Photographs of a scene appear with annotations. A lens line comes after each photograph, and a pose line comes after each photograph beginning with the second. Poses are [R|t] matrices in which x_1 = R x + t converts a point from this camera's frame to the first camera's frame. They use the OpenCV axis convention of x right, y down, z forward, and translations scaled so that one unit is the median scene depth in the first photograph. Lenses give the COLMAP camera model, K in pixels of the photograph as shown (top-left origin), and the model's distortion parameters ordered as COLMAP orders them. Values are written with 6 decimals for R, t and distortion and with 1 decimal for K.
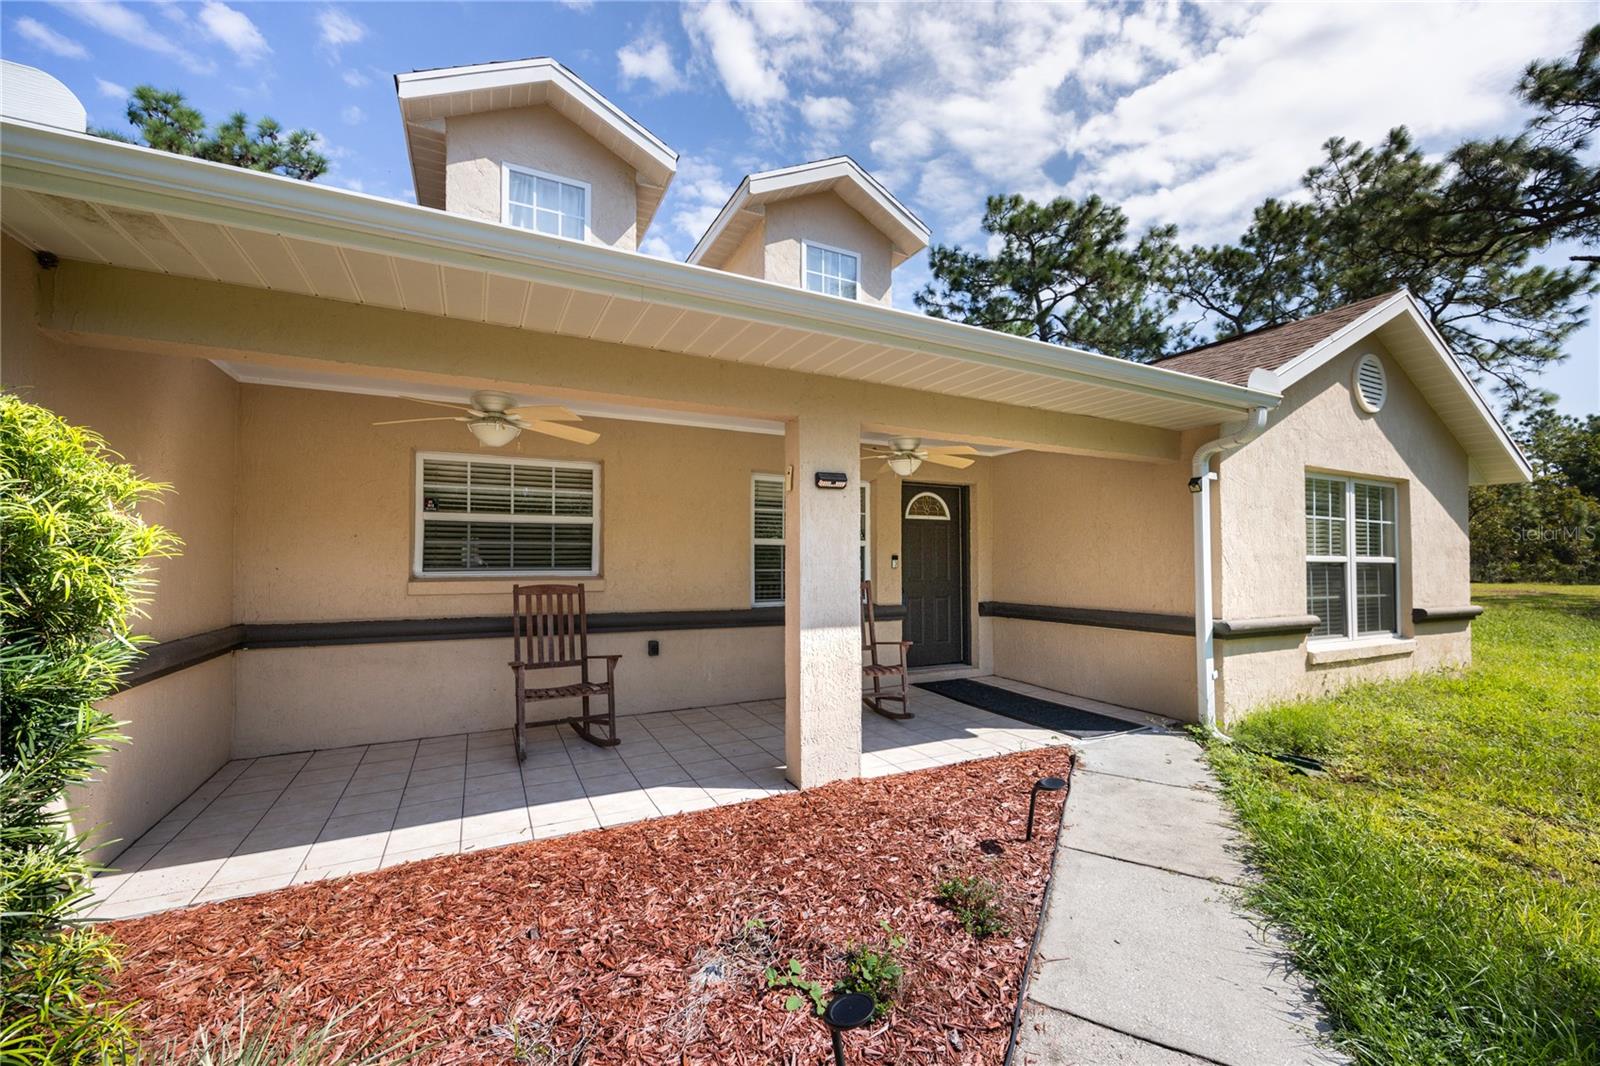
lens RADIAL K [[630.5, 0, 801.5], [0, 630.5, 561.5], [0, 0, 1]] dist [0.013425, 0.000162]
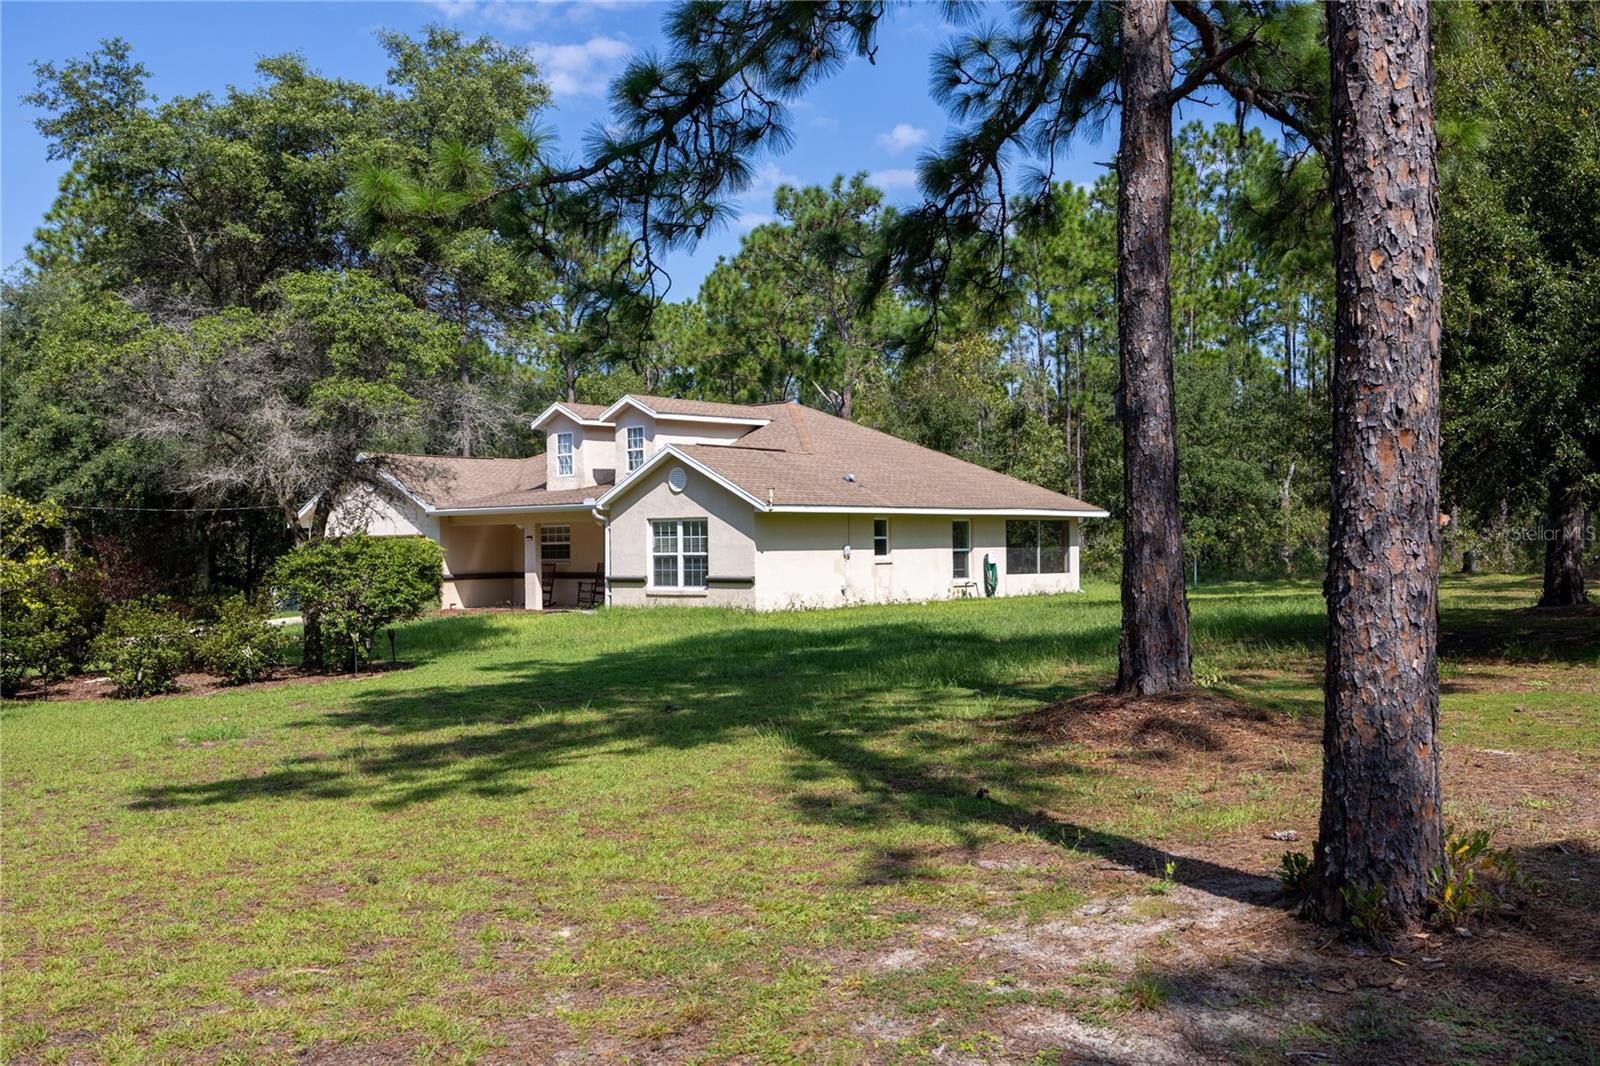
lens RADIAL K [[1508.3, 0, 797.1], [0, 1508.3, 538.4], [0, 0, 1]] dist [-0.038826, 0.000000]
pose [[0.391564, -0.011427, -0.920080, 6.256776], [0.025753, 0.999667, -0.001455, -0.041848], [0.919790, -0.023125, 0.391728, -0.801786]]
